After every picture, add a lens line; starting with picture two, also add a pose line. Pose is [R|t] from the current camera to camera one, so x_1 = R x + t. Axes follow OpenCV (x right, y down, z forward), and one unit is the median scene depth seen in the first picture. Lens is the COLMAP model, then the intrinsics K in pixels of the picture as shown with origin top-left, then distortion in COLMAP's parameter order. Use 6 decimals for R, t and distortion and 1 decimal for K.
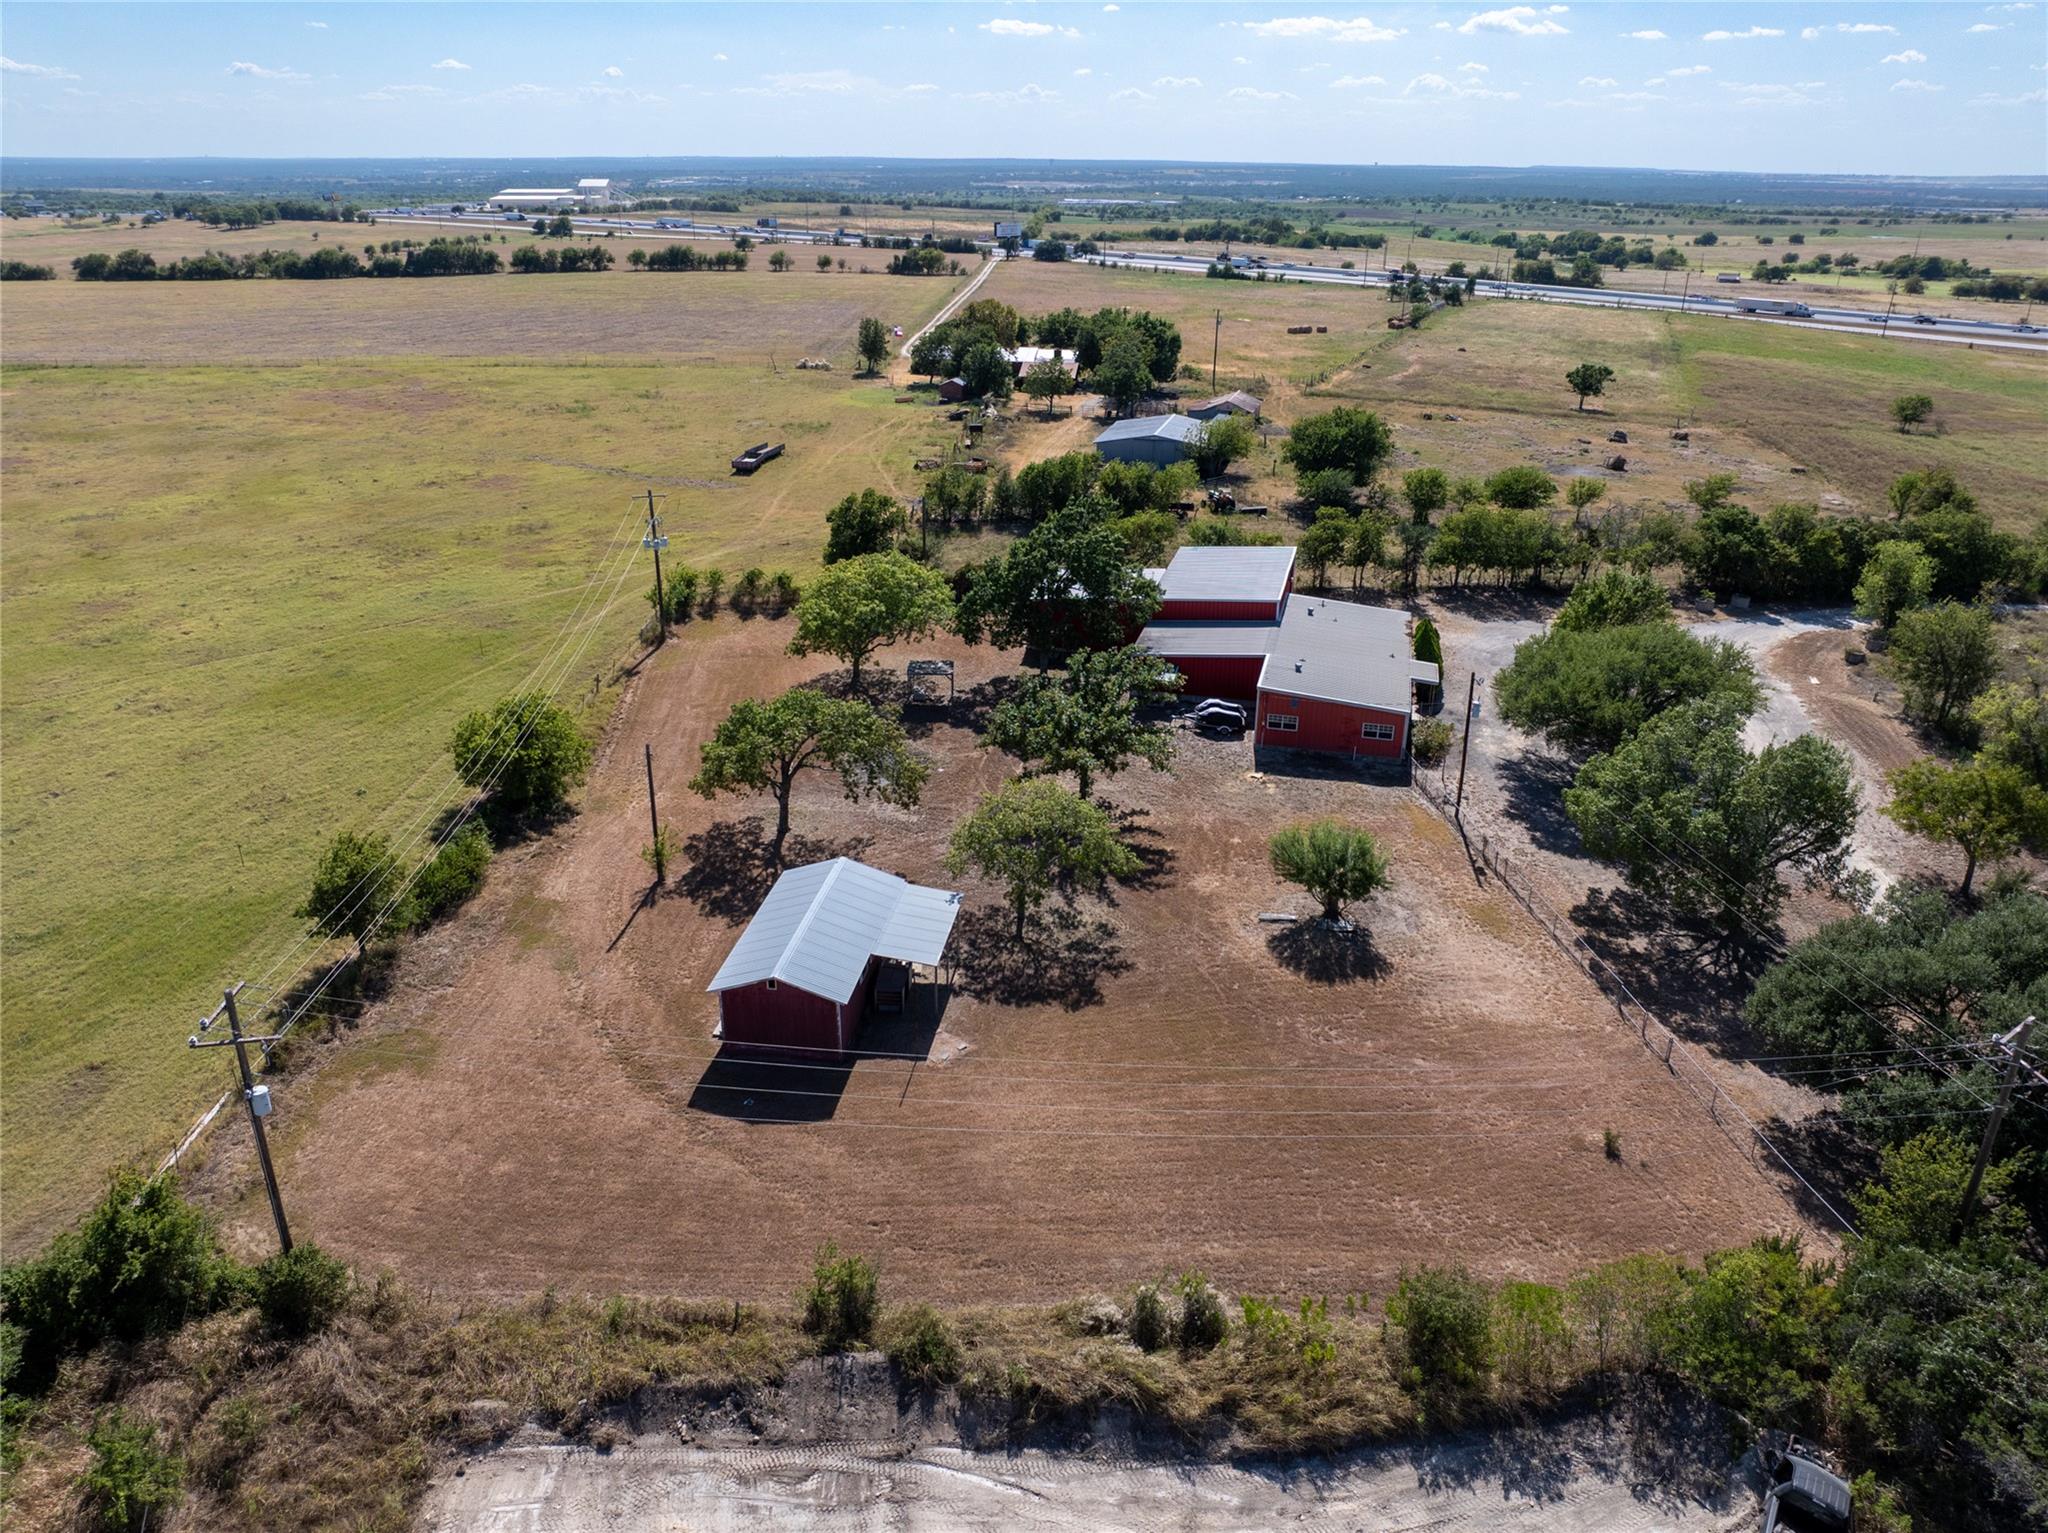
lens RADIAL K [[1445.6, 0, 1033.0], [0, 1445.6, 764.1], [0, 0, 1]] dist [-0.042615, 0.019932]
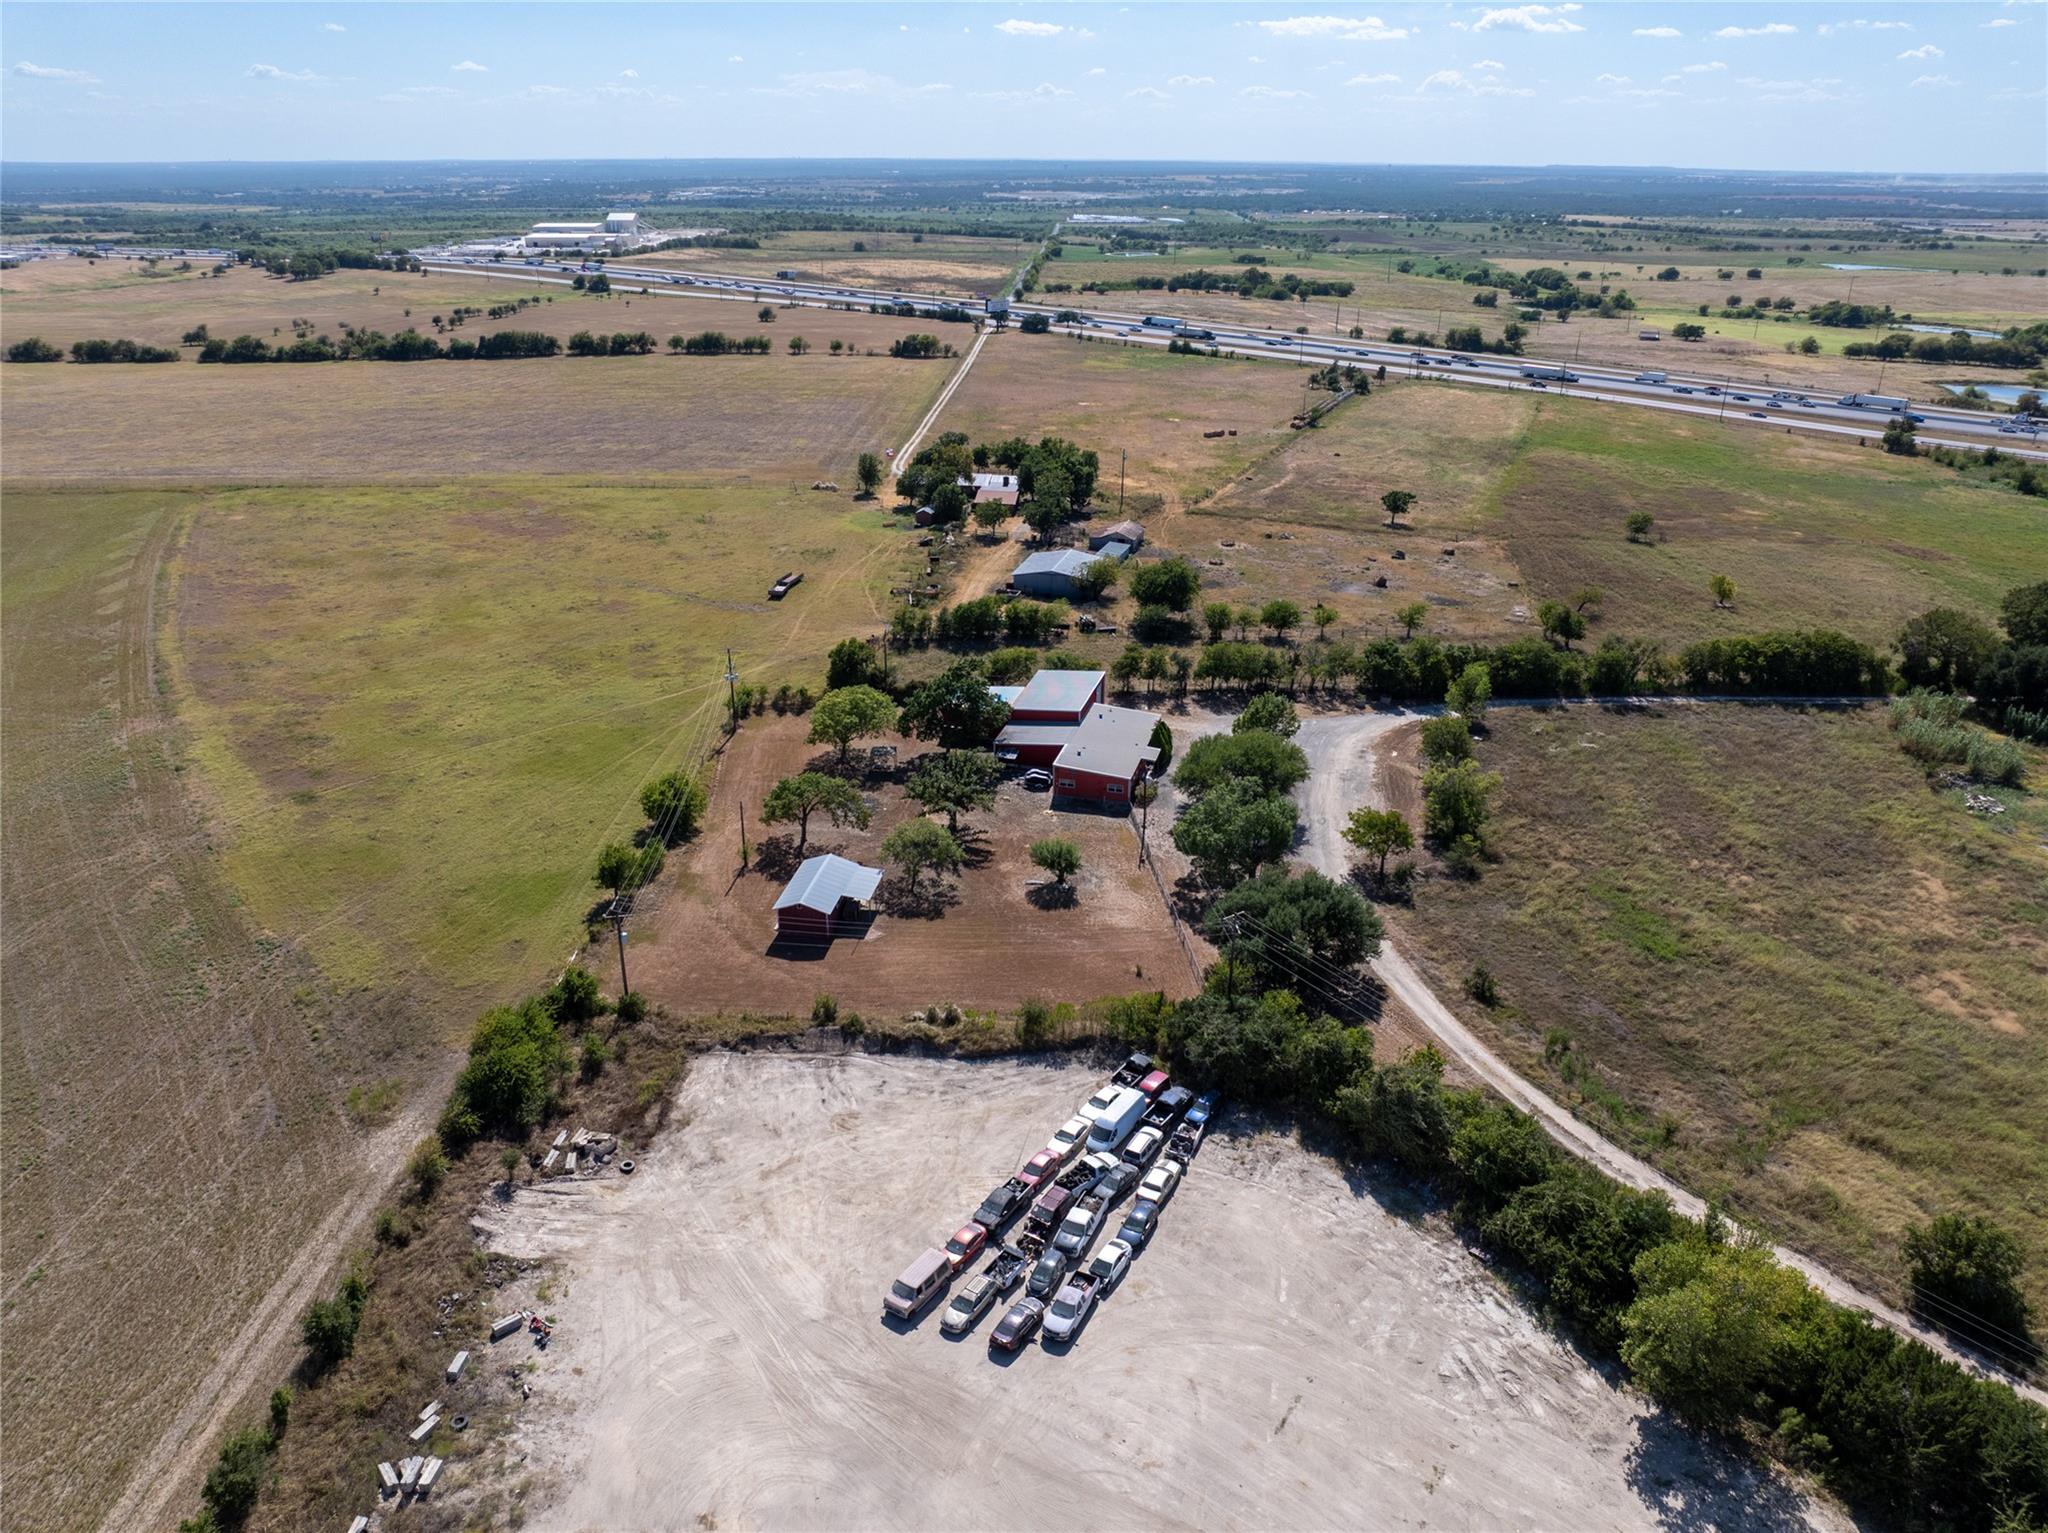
lens RADIAL K [[1391.6, 0, 1019.0], [0, 1391.6, 864.8], [0, 0, 1]] dist [-0.003695, -0.023577]
pose [[0.999786, 0.002112, -0.020588, 0.131627], [-0.000630, 0.997425, 0.071720, -0.047120], [0.020686, -0.071691, 0.997212, -0.734255]]
